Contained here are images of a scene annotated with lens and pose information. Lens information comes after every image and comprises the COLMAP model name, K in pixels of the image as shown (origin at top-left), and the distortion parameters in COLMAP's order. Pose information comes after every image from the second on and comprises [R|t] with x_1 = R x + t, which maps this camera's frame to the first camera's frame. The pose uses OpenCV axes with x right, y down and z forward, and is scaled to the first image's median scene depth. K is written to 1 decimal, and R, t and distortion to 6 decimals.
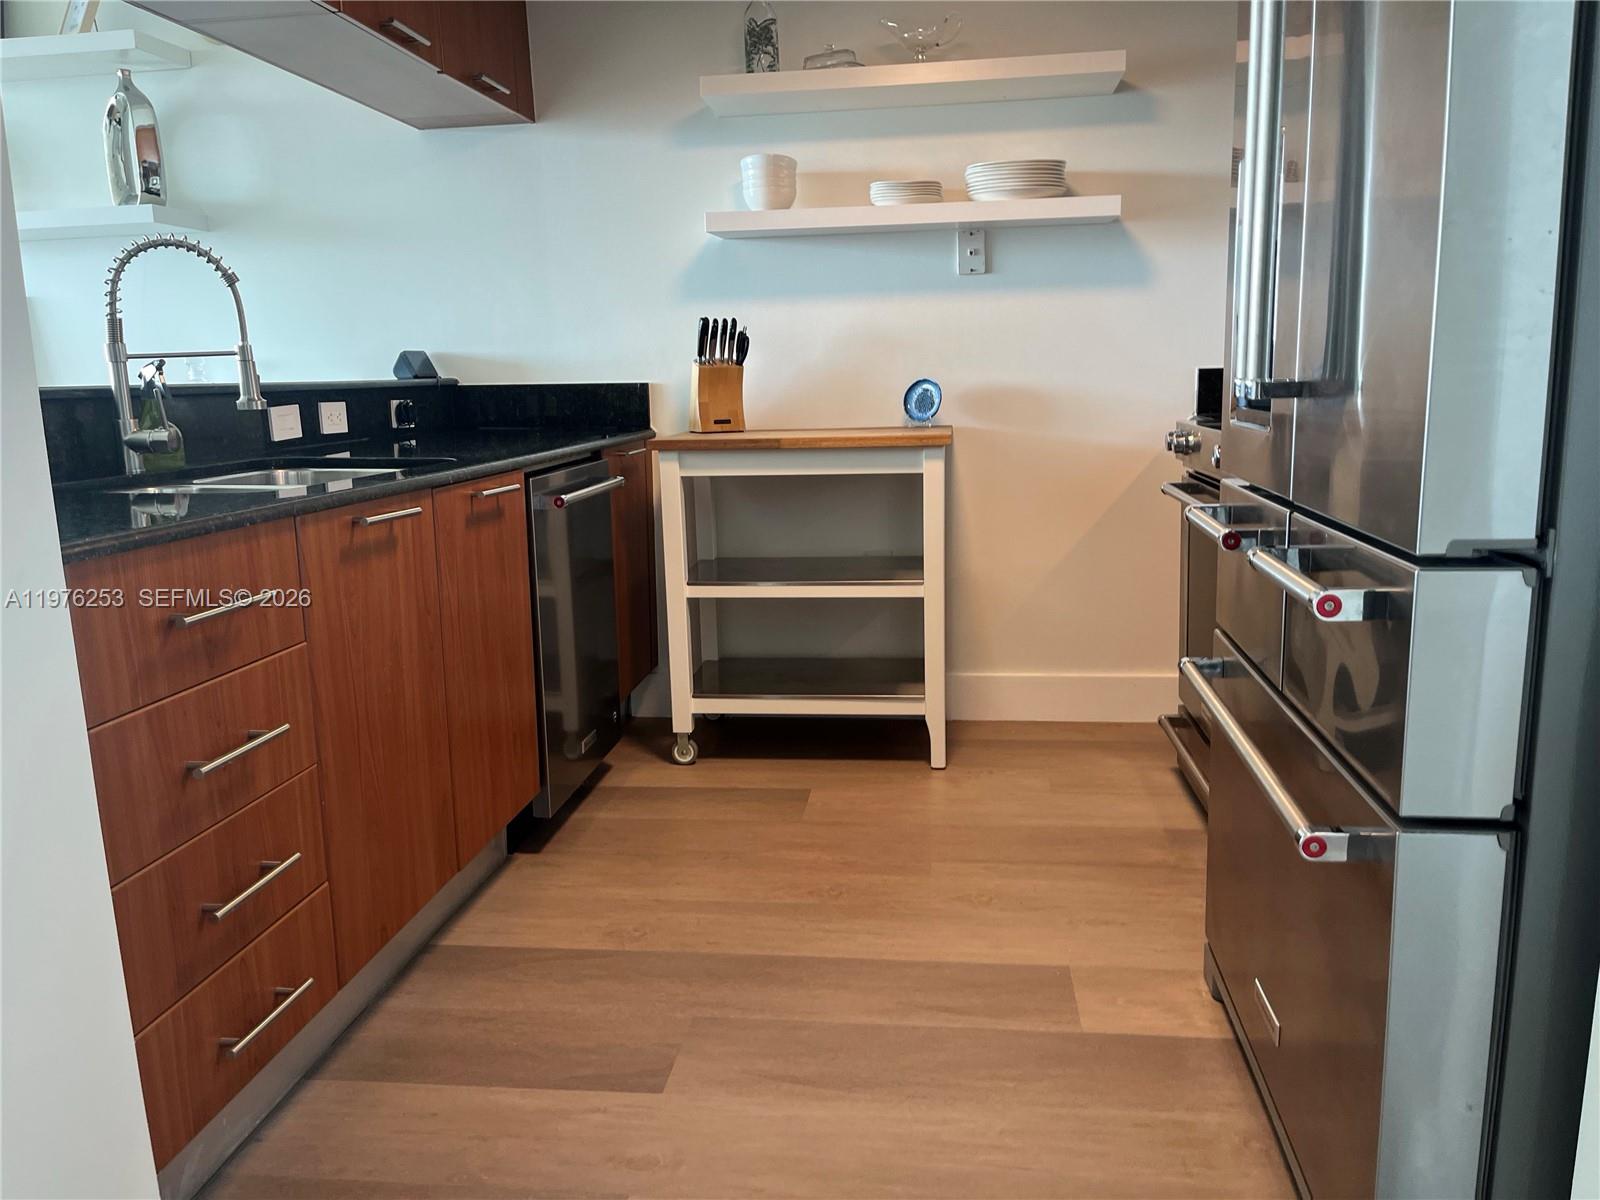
lens RADIAL K [[1248.1, 0, 801.6], [0, 1248.1, 599.8], [0, 0, 1]] dist [0.005296, 0.000073]
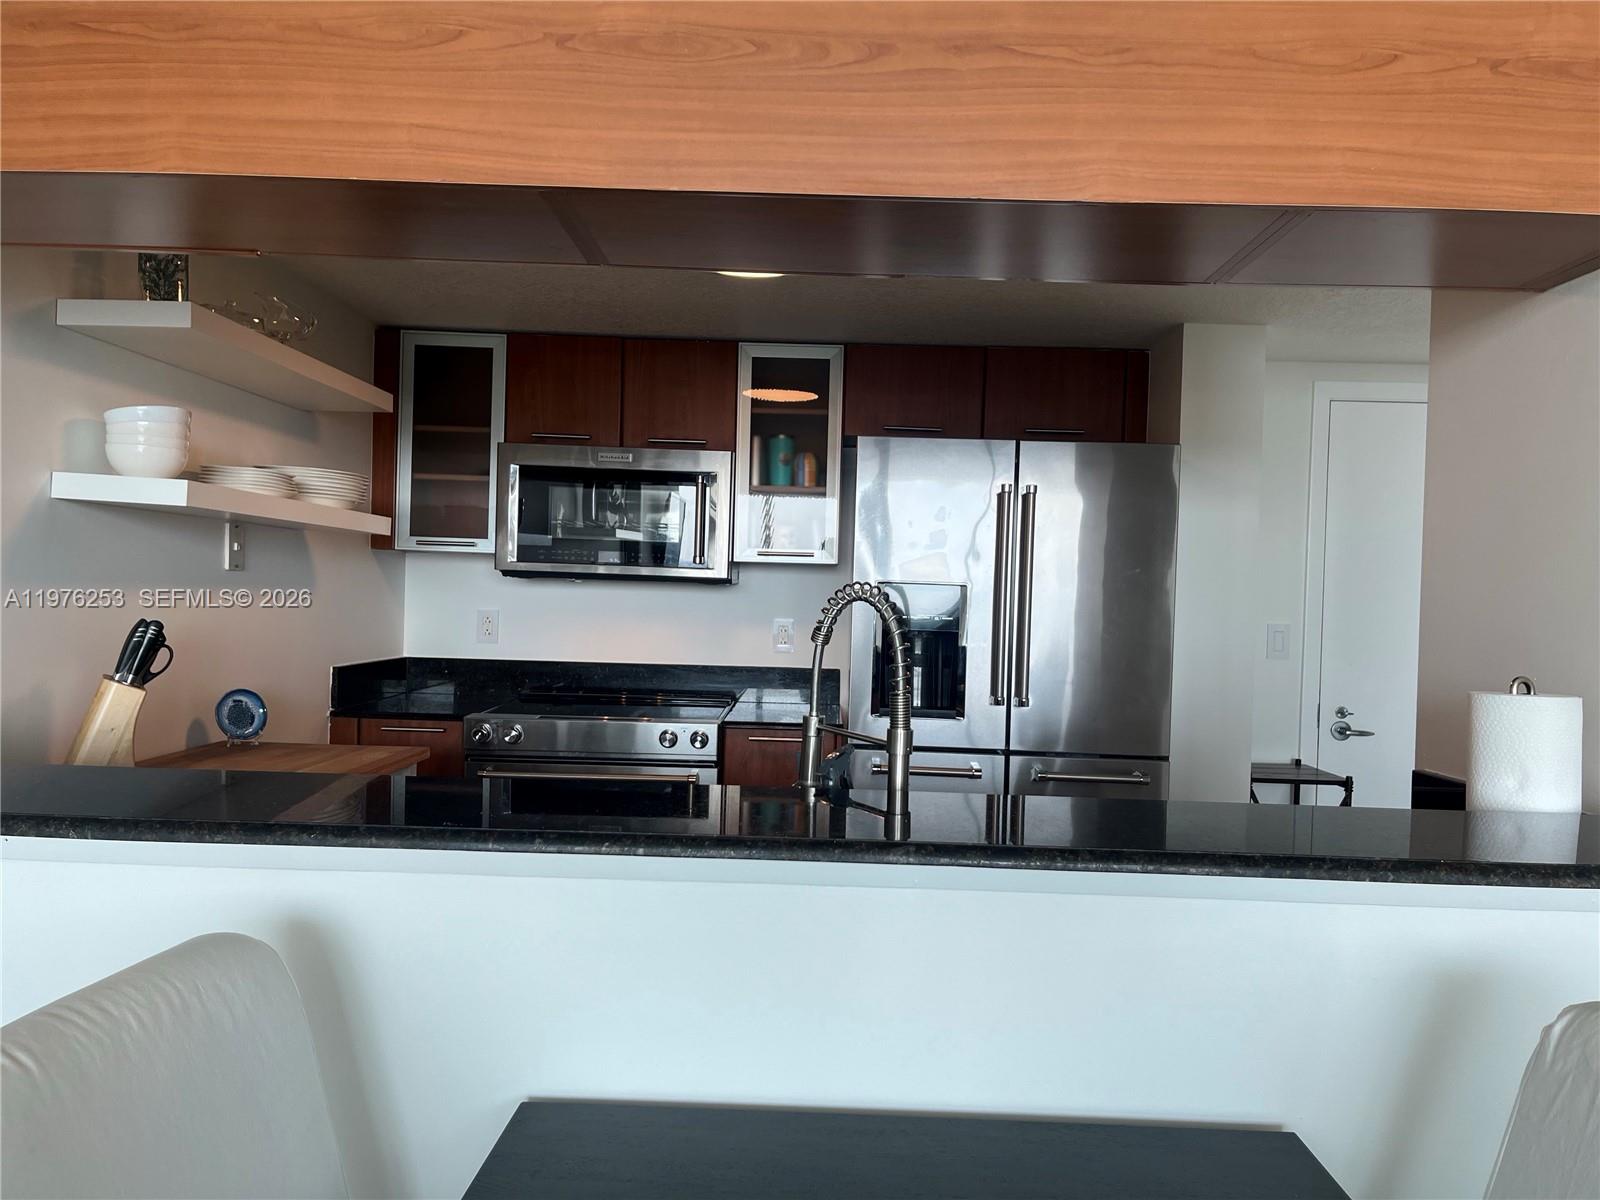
lens RADIAL K [[1166.8, 0, 798.0], [0, 1166.8, 605.2], [0, 0, 1]] dist [0.011239, -0.001541]
pose [[-0.111972, 0.017126, 0.993564, -0.743584], [0.151339, 0.988482, 0.000017, -0.175875], [-0.982120, 0.150367, -0.113274, 0.703815]]
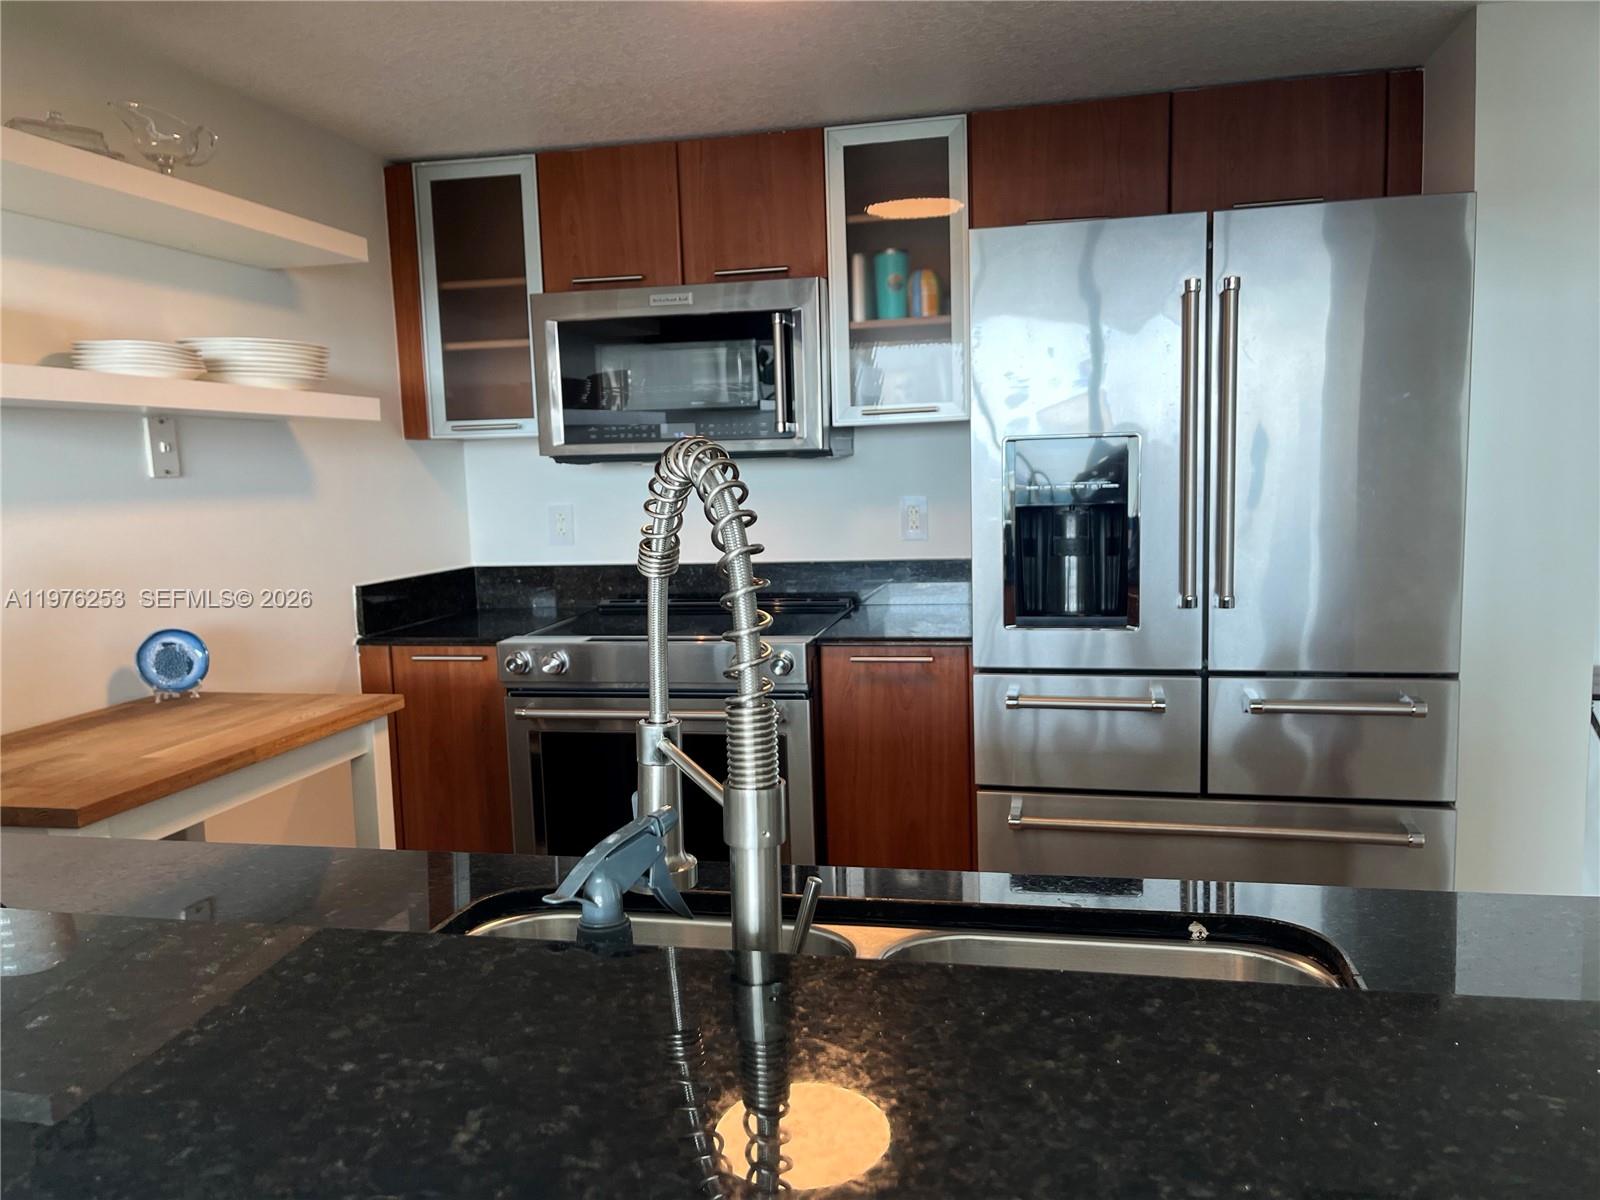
lens RADIAL K [[1181.3, 0, 792.8], [0, 1181.3, 604.4], [0, 0, 1]] dist [-0.003832, -0.002383]
pose [[0.094414, -0.086528, 0.991766, -0.502997], [0.206228, 0.976306, 0.065547, -0.161880], [-0.973938, 0.198341, 0.110022, 0.595141]]
